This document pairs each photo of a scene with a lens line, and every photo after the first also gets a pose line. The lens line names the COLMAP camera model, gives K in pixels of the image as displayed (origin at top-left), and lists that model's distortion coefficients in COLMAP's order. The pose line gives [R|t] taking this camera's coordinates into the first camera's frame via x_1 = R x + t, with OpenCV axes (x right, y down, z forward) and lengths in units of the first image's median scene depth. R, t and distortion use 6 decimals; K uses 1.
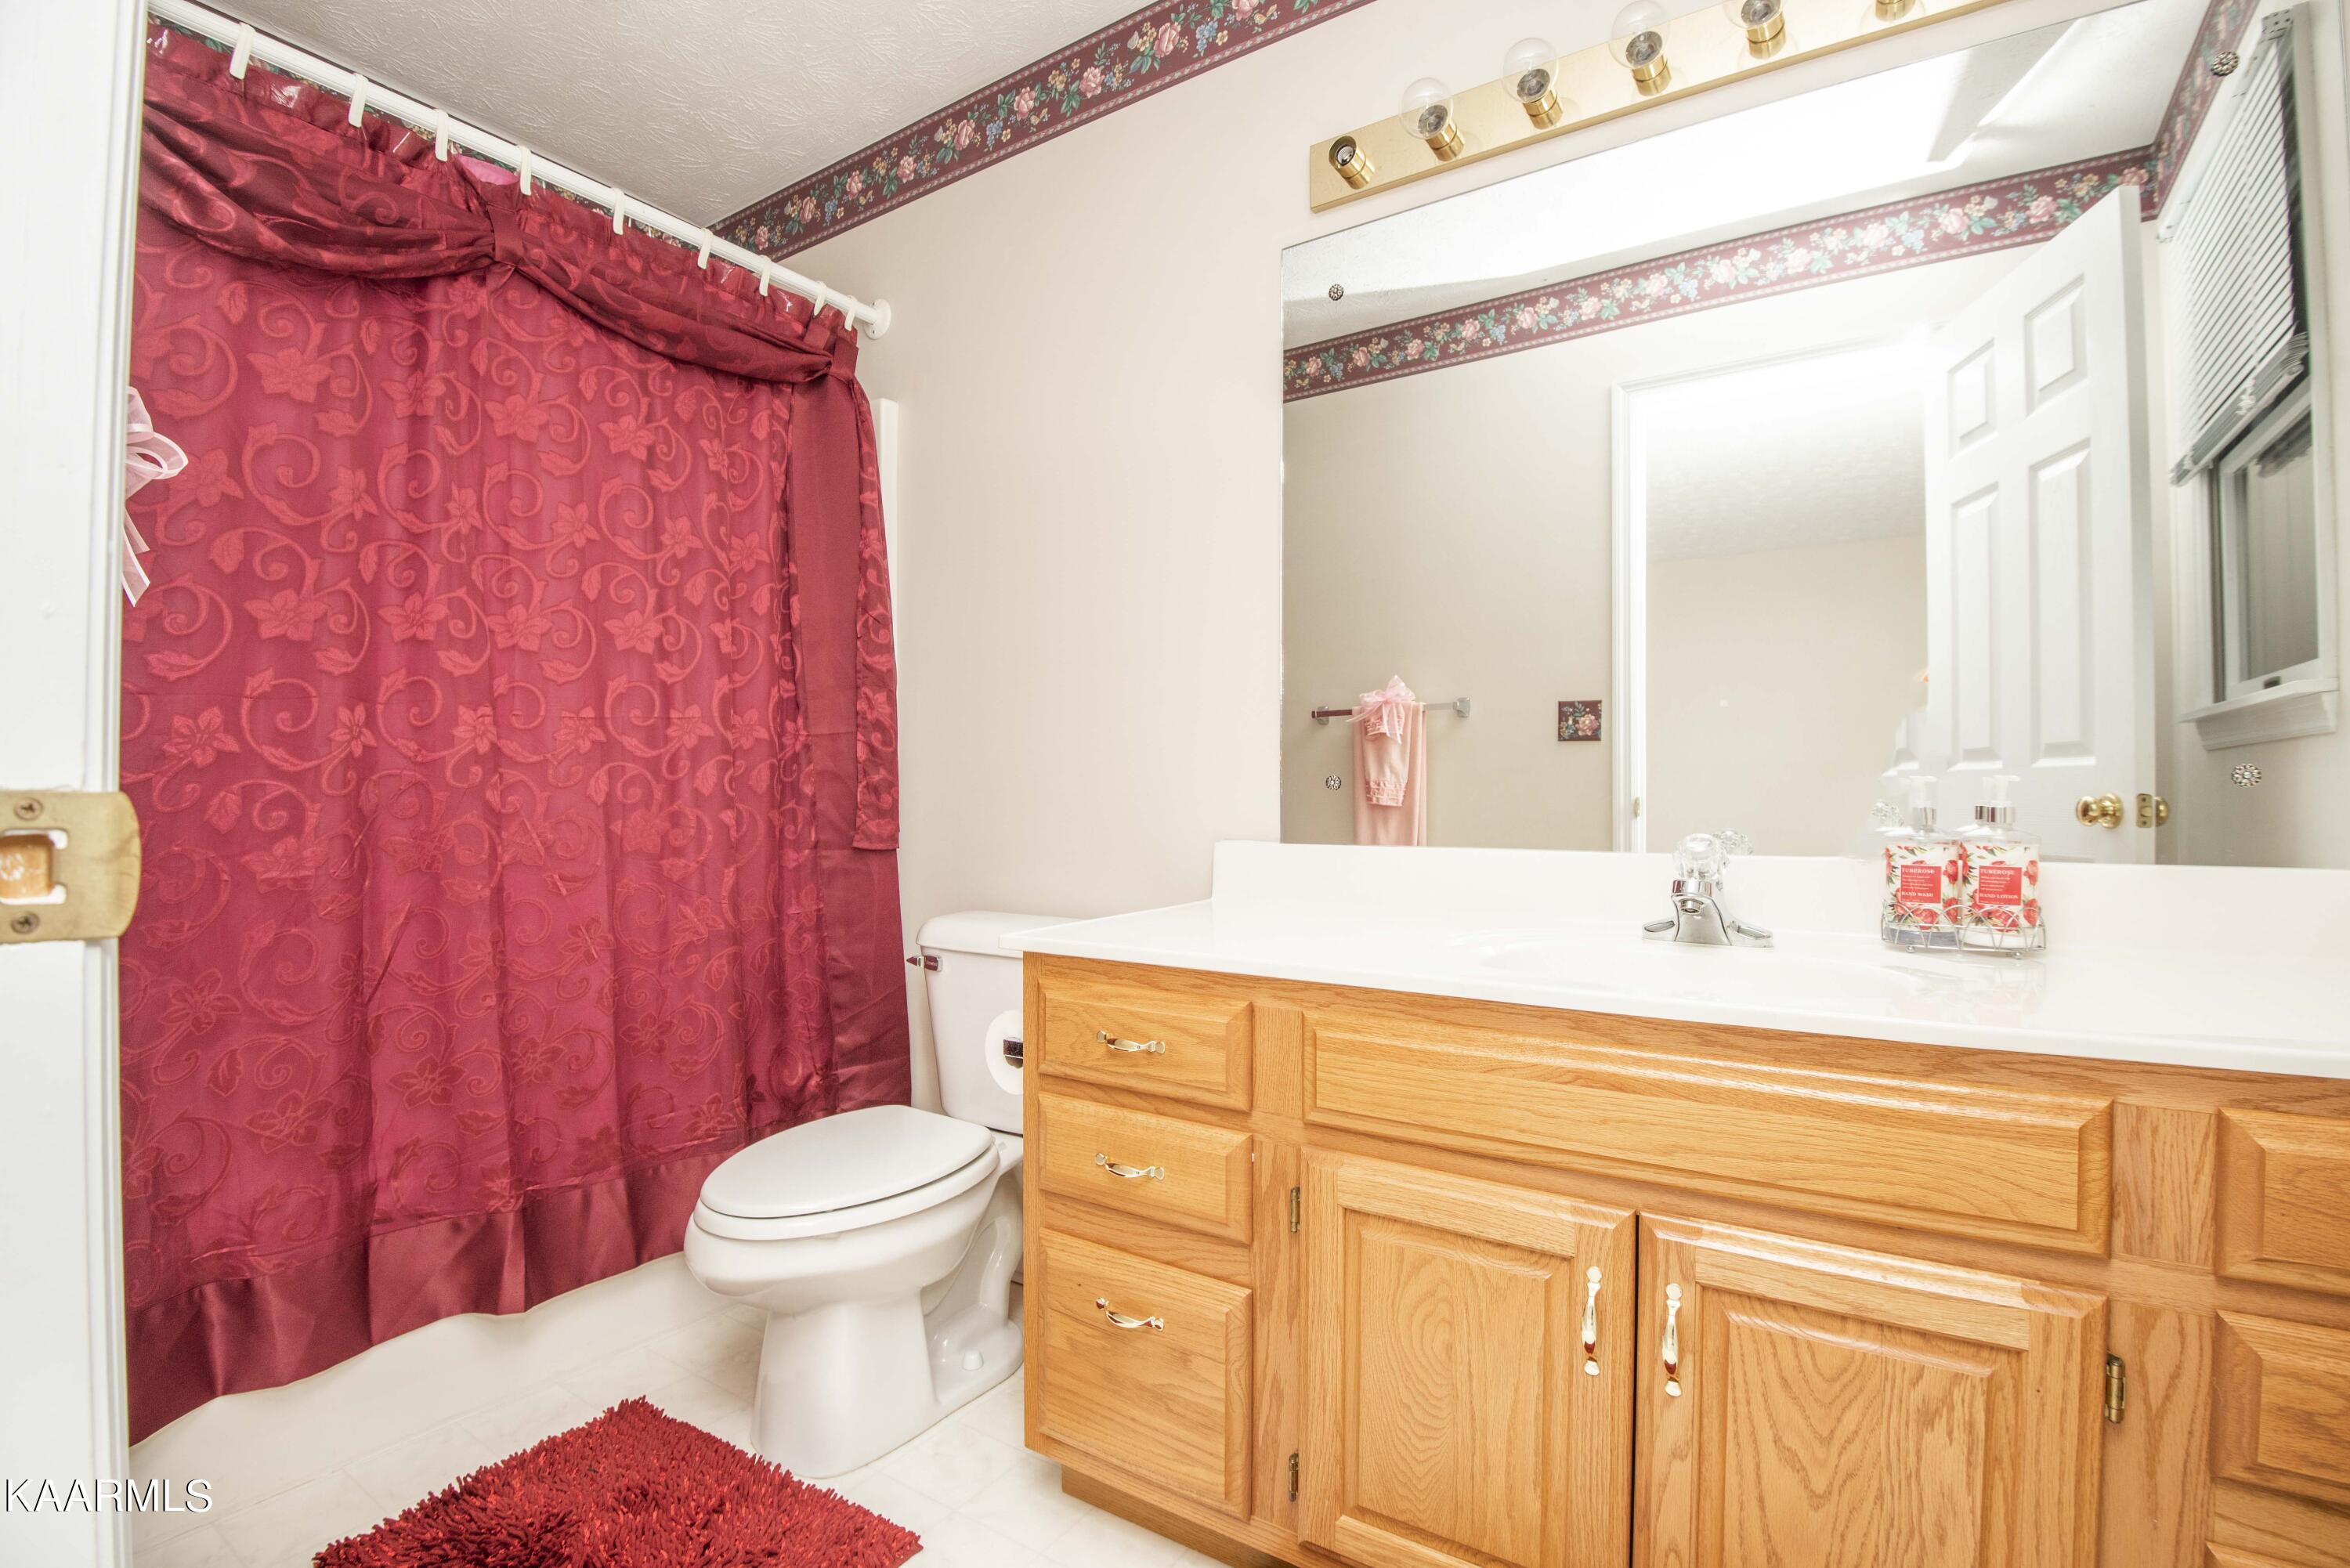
lens RADIAL K [[1067.8, 0, 1178.4], [0, 1067.8, 783.0], [0, 0, 1]] dist [-0.023679, -0.008069]
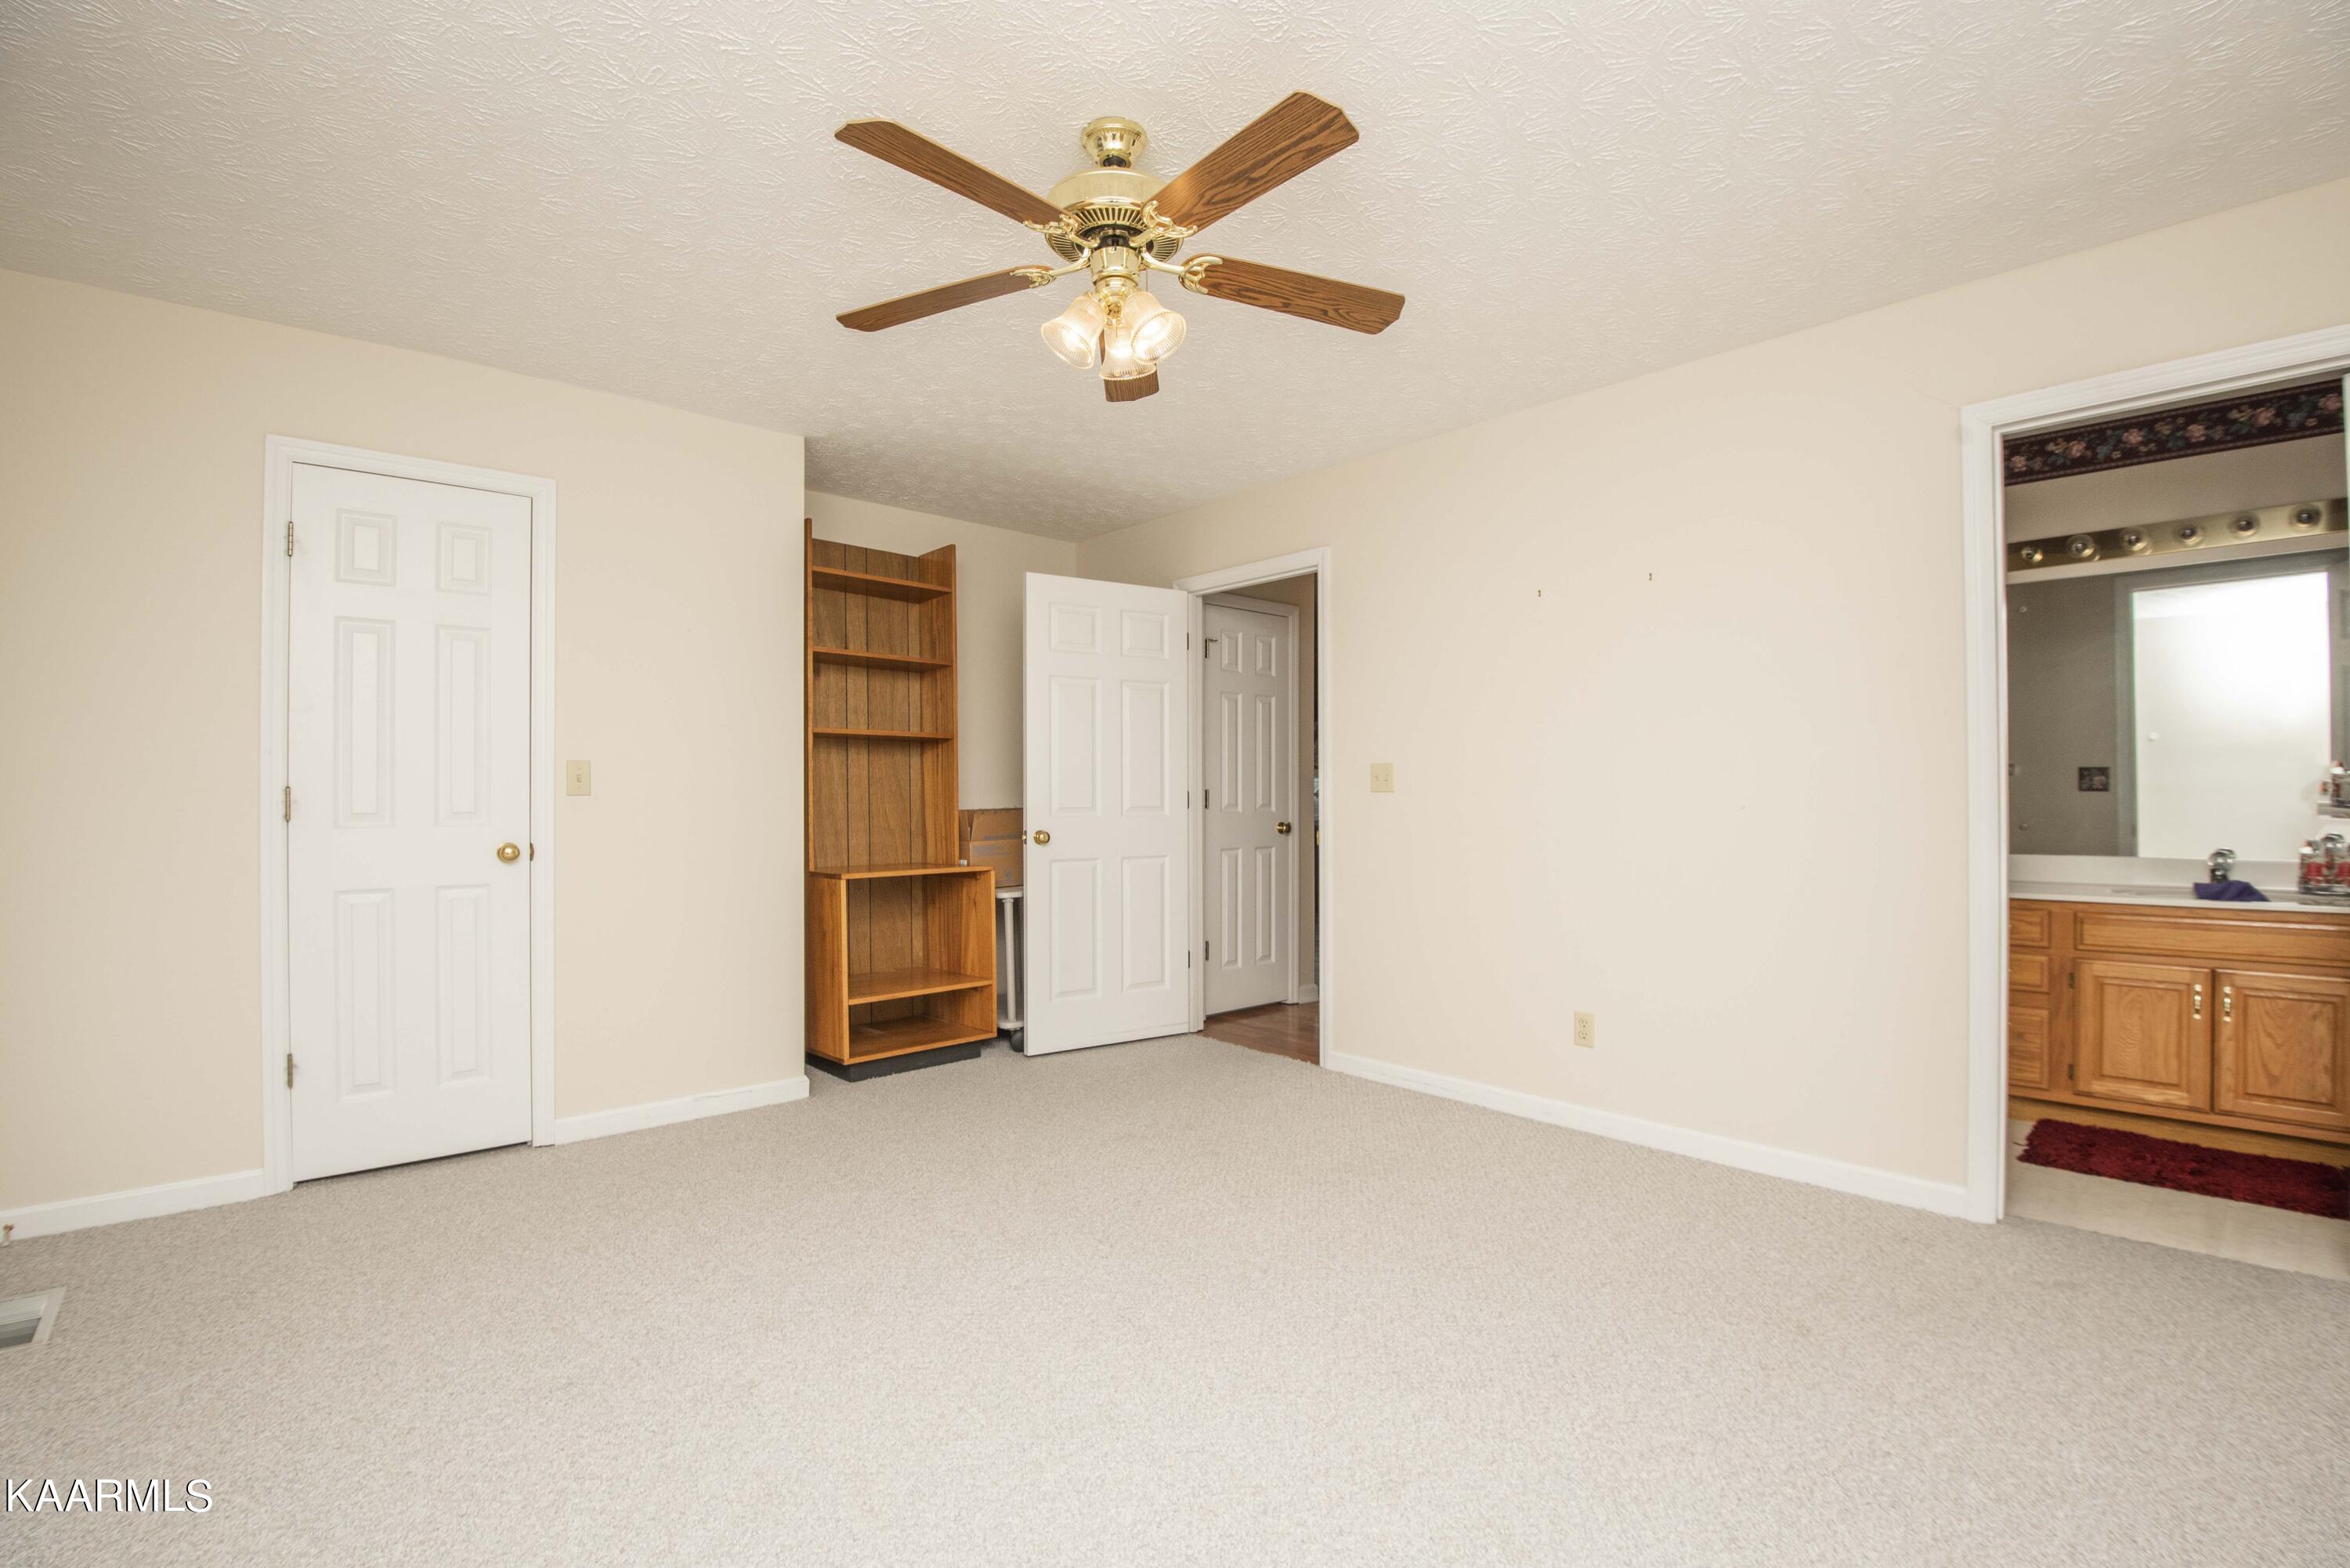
lens RADIAL K [[1067.8, 0, 1178.9], [0, 1067.8, 795.1], [0, 0, 1]] dist [-0.023679, -0.008069]
pose [[0.969827, -0.011609, -0.243518, -1.584127], [0.013640, 0.999885, 0.006656, -0.164011], [0.243413, -0.009777, 0.969874, -2.410911]]
